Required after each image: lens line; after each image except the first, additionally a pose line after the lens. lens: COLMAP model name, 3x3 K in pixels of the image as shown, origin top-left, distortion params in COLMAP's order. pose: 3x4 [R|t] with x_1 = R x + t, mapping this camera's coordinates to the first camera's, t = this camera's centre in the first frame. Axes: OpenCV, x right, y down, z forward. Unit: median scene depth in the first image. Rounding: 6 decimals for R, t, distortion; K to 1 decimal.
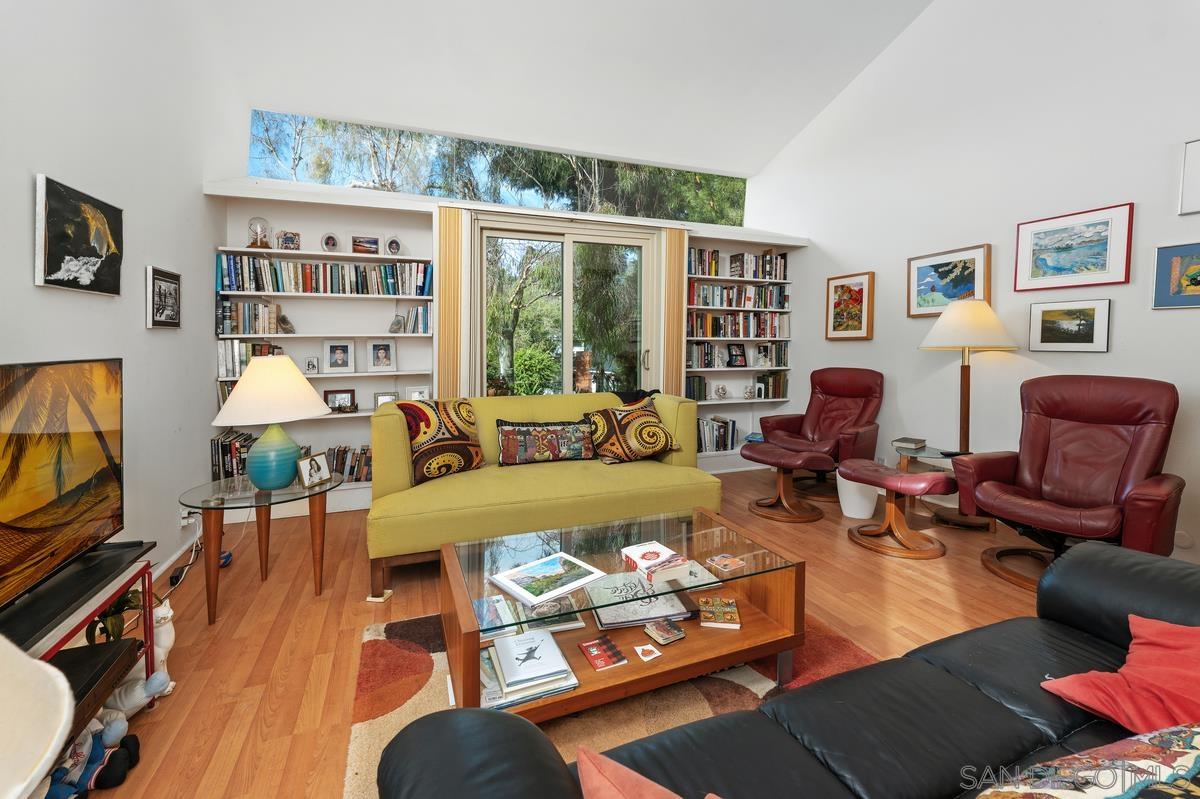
lens RADIAL K [[507.8, 0, 596.0], [0, 507.8, 361.5], [0, 0, 1]] dist [0.001701, 0.000090]
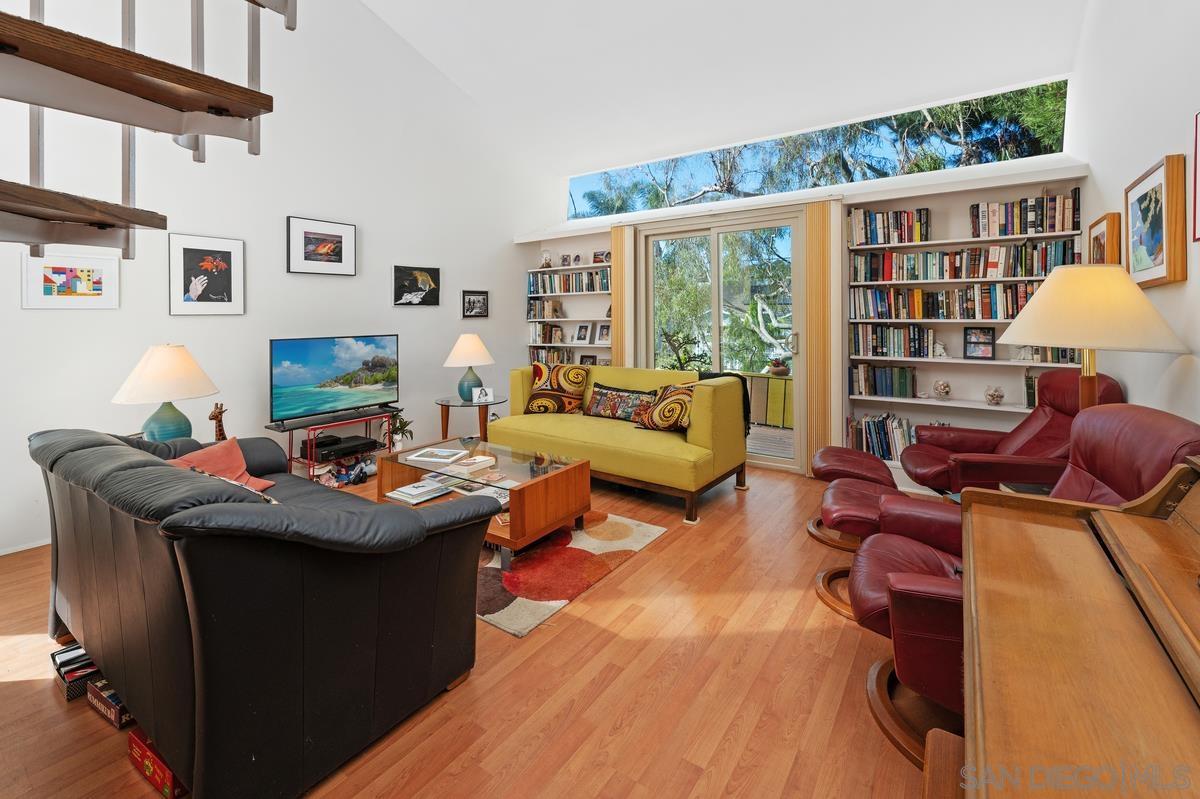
lens RADIAL K [[525.1, 0, 595.6], [0, 525.1, 315.9], [0, 0, 1]] dist [-0.000976, 0.000244]
pose [[0.552444, -0.002857, -0.833545, 0.831143], [-0.023368, 0.999548, -0.018913, -0.033171], [0.833222, 0.029927, 0.552127, 0.171707]]
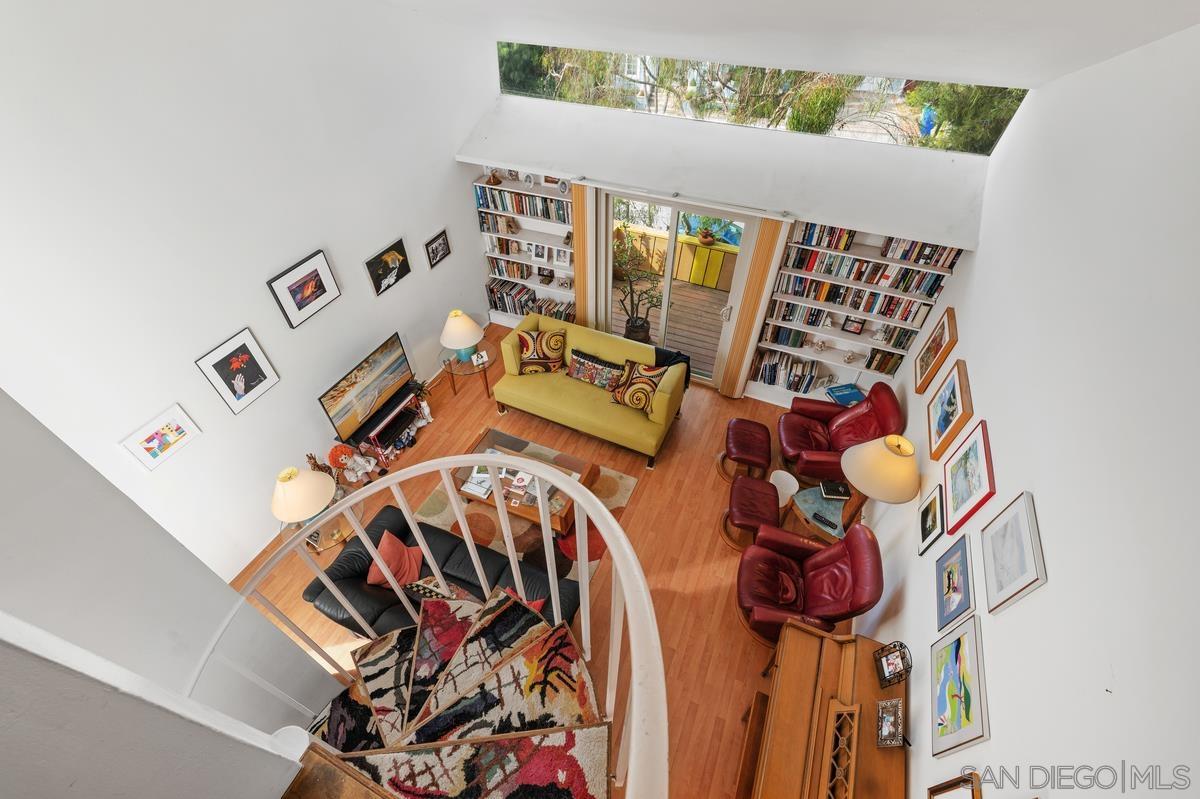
lens RADIAL K [[501.5, 0, 600.4], [0, 501.5, 419.0], [0, 0, 1]] dist [-0.000568, -0.000054]
pose [[0.708003, 0.513419, -0.484905, 0.693683], [-0.026567, 0.705507, 0.708204, -0.782679], [0.705710, -0.488528, 0.513141, 0.054418]]
